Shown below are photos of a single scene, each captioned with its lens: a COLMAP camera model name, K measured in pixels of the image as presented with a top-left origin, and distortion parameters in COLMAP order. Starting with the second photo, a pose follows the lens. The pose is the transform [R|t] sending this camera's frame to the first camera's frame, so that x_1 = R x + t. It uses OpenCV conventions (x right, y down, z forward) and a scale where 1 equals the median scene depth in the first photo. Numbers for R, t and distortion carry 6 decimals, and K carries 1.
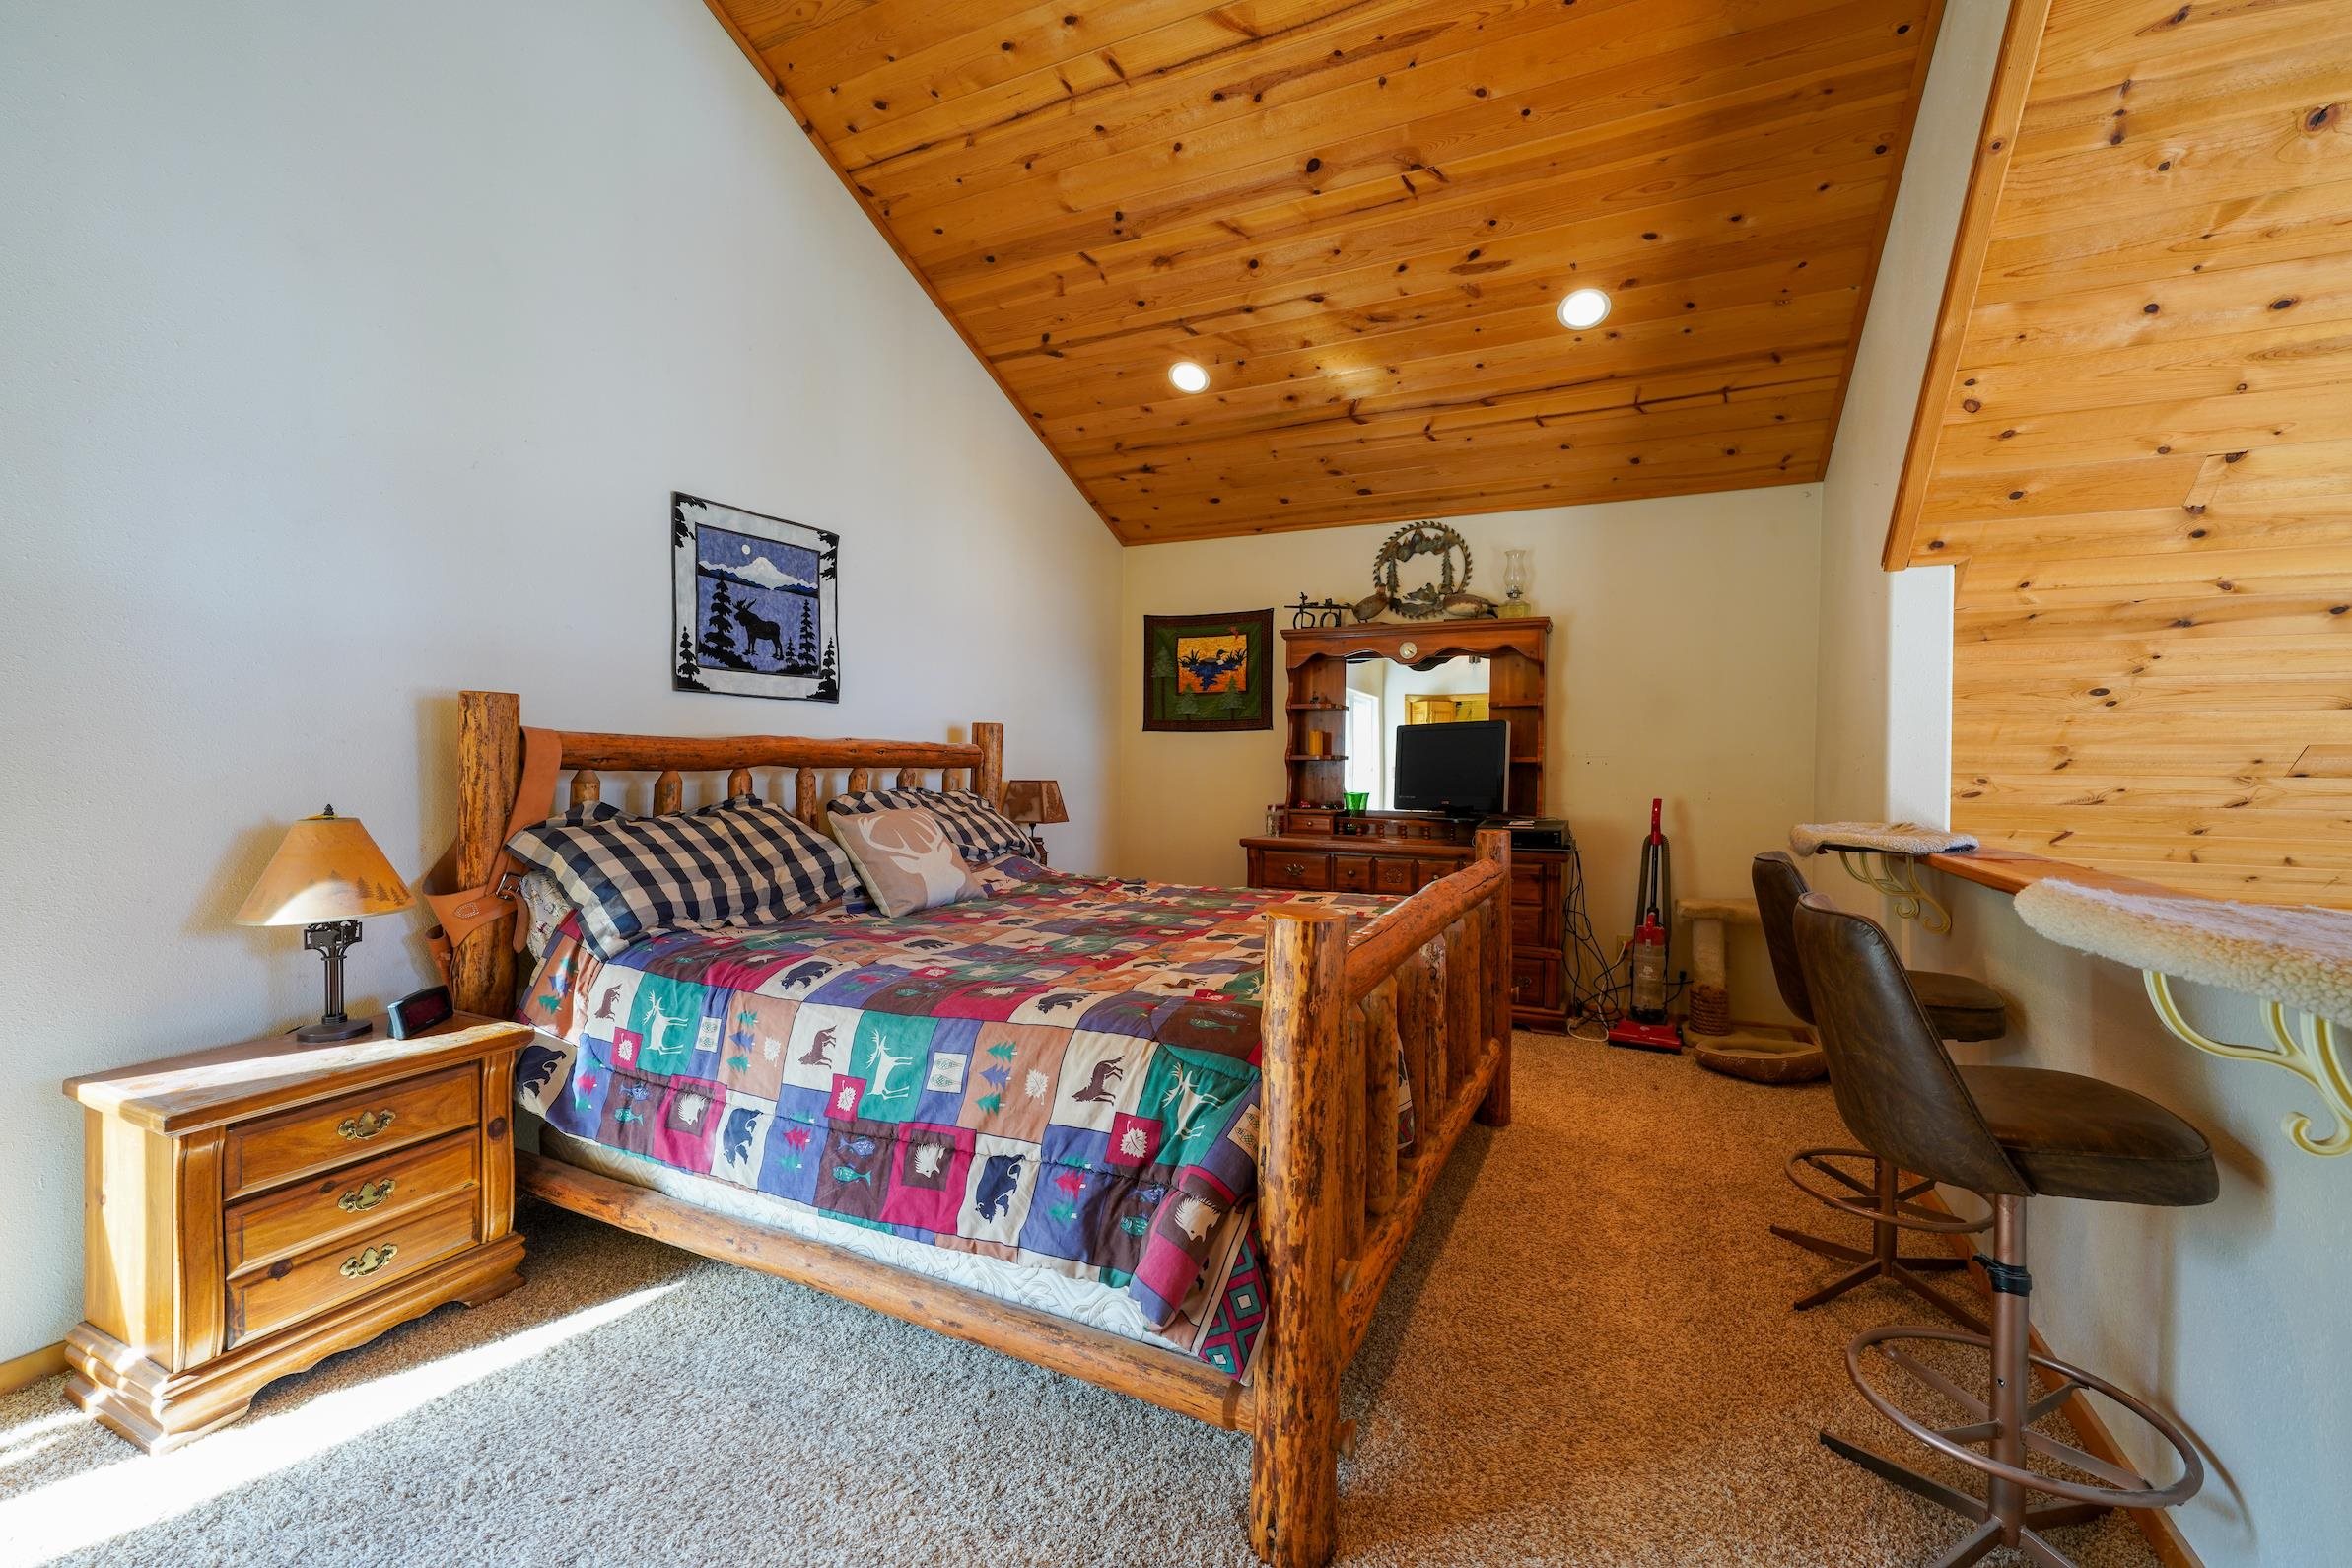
lens RADIAL K [[971.7, 0, 1176.0], [0, 971.7, 784.0], [0, 0, 1]] dist [-0.001716, -0.000144]
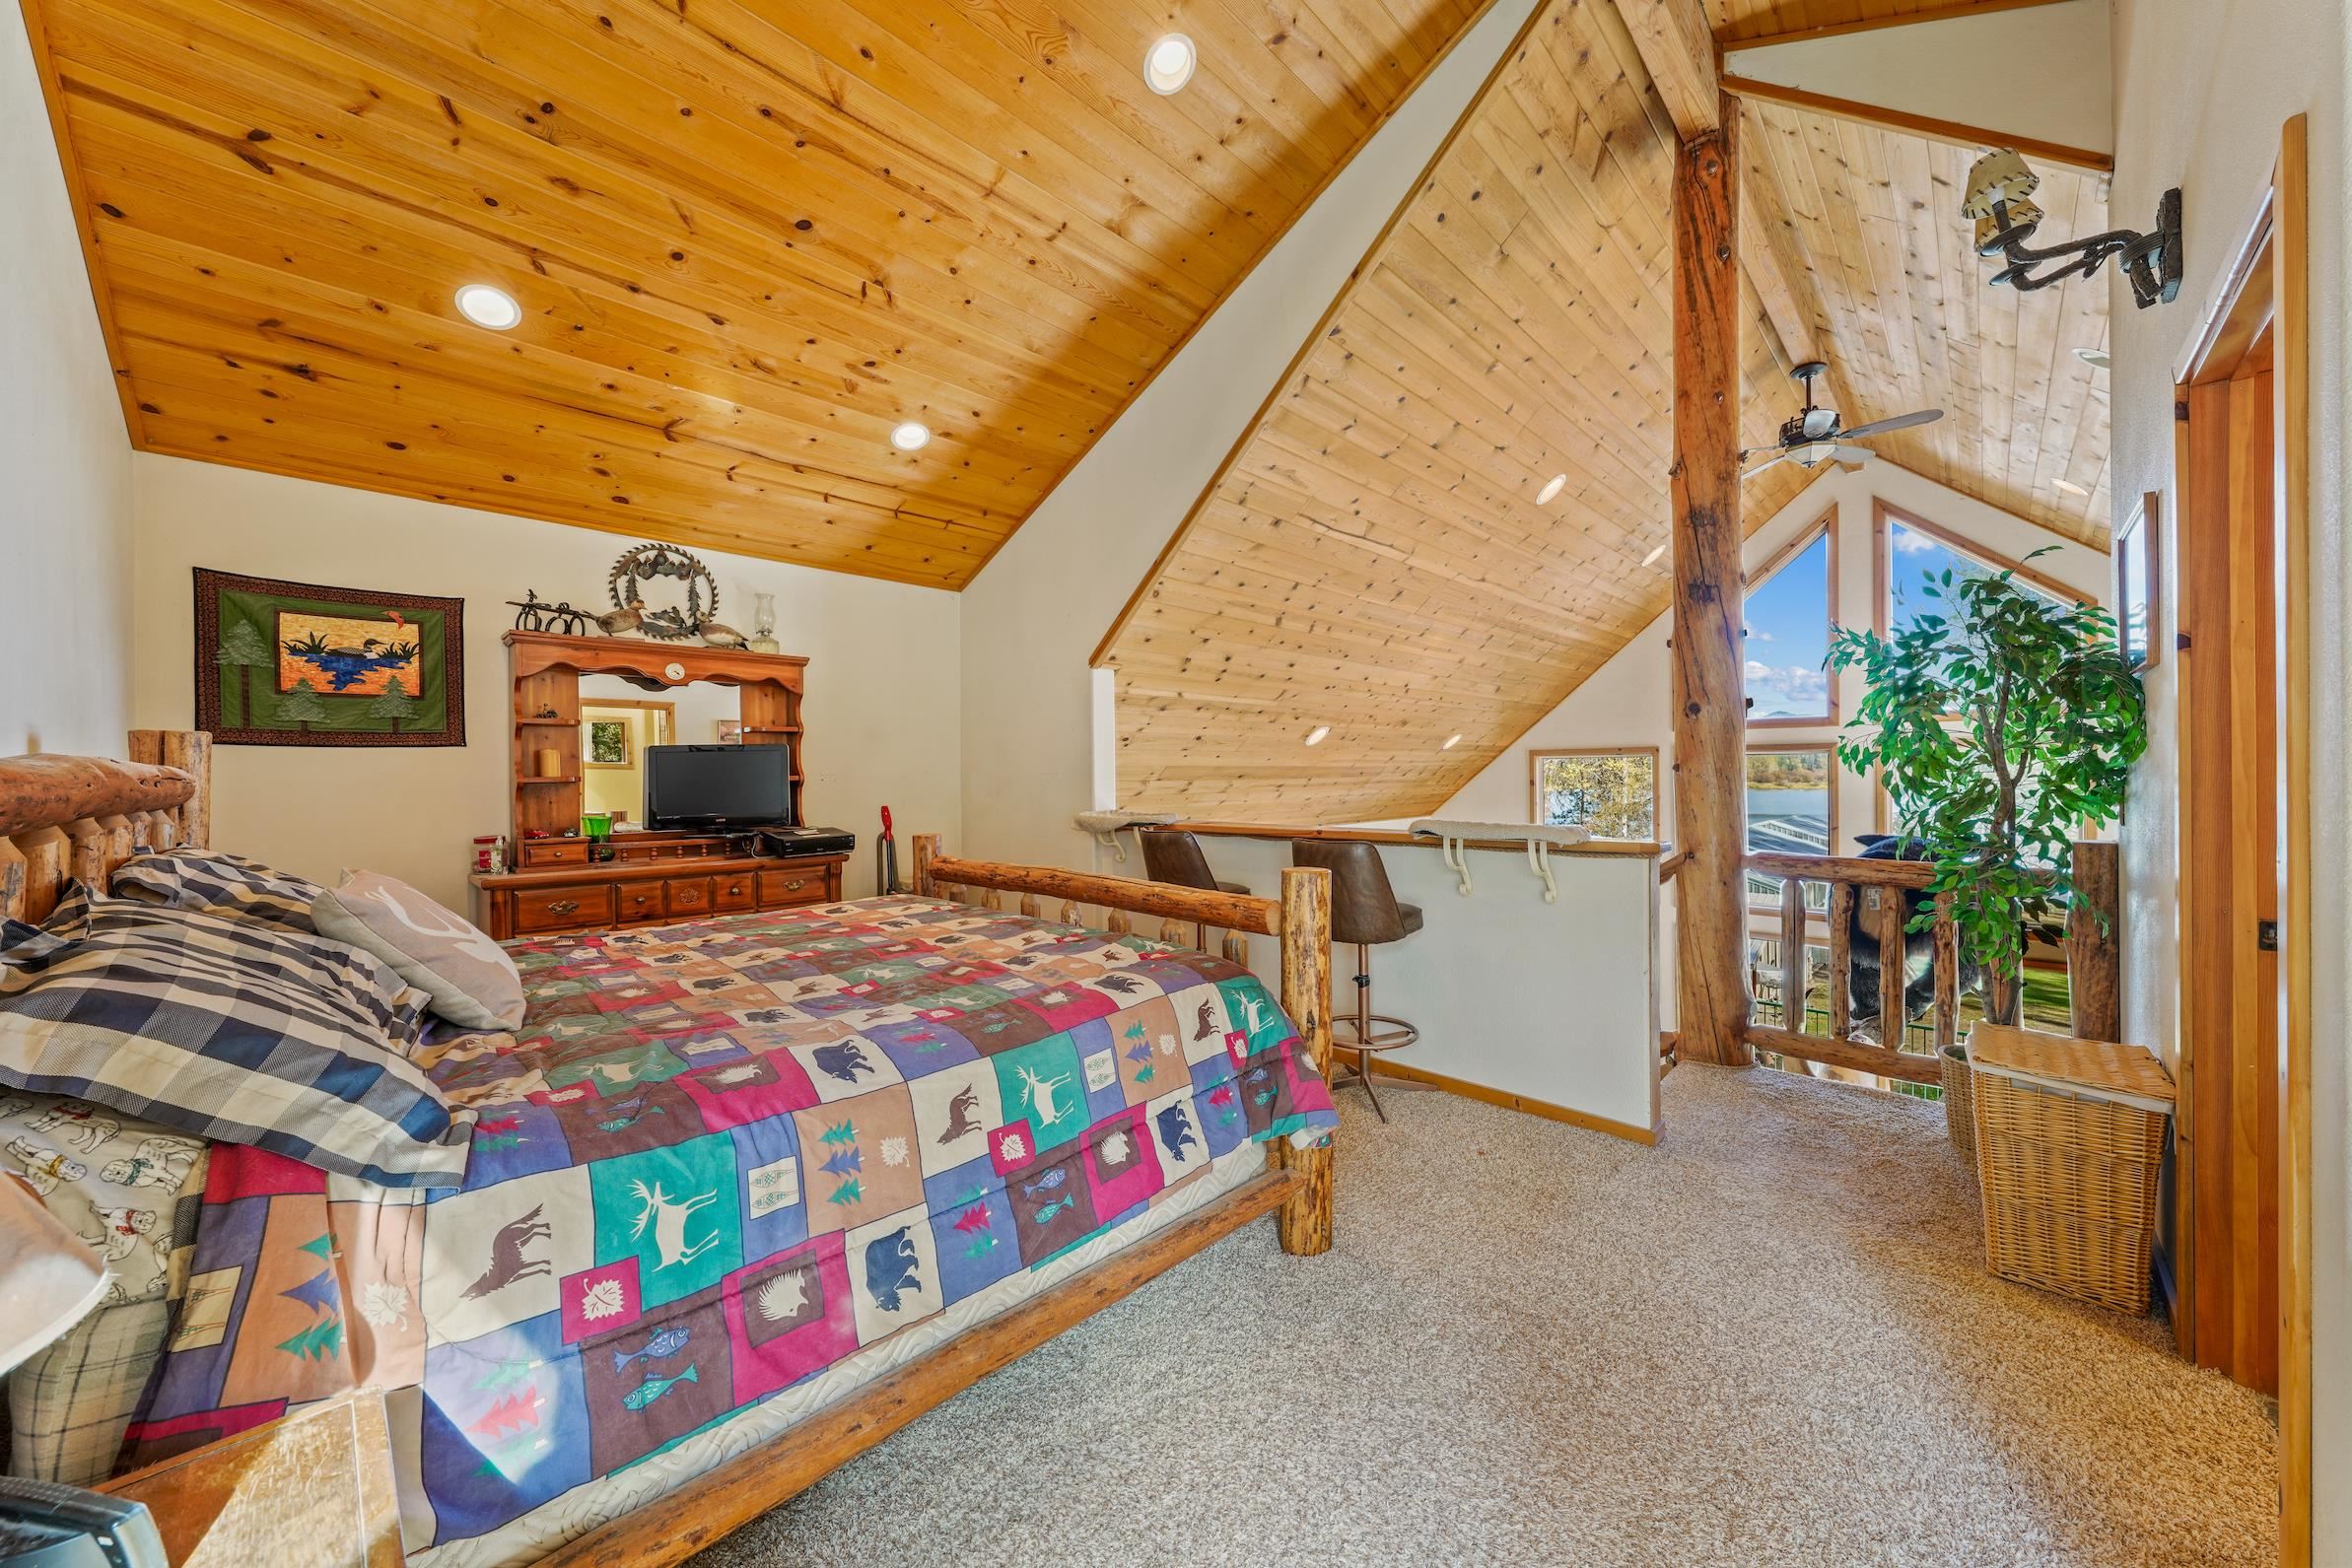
lens RADIAL K [[849.6, 0, 1175.2], [0, 849.6, 780.2], [0, 0, 1]] dist [-0.001408, 0.000005]
pose [[0.320488, -0.018118, 0.947079, -0.427737], [0.033089, 0.999421, 0.007922, -0.014832], [-0.946674, 0.028800, 0.320902, 0.228622]]
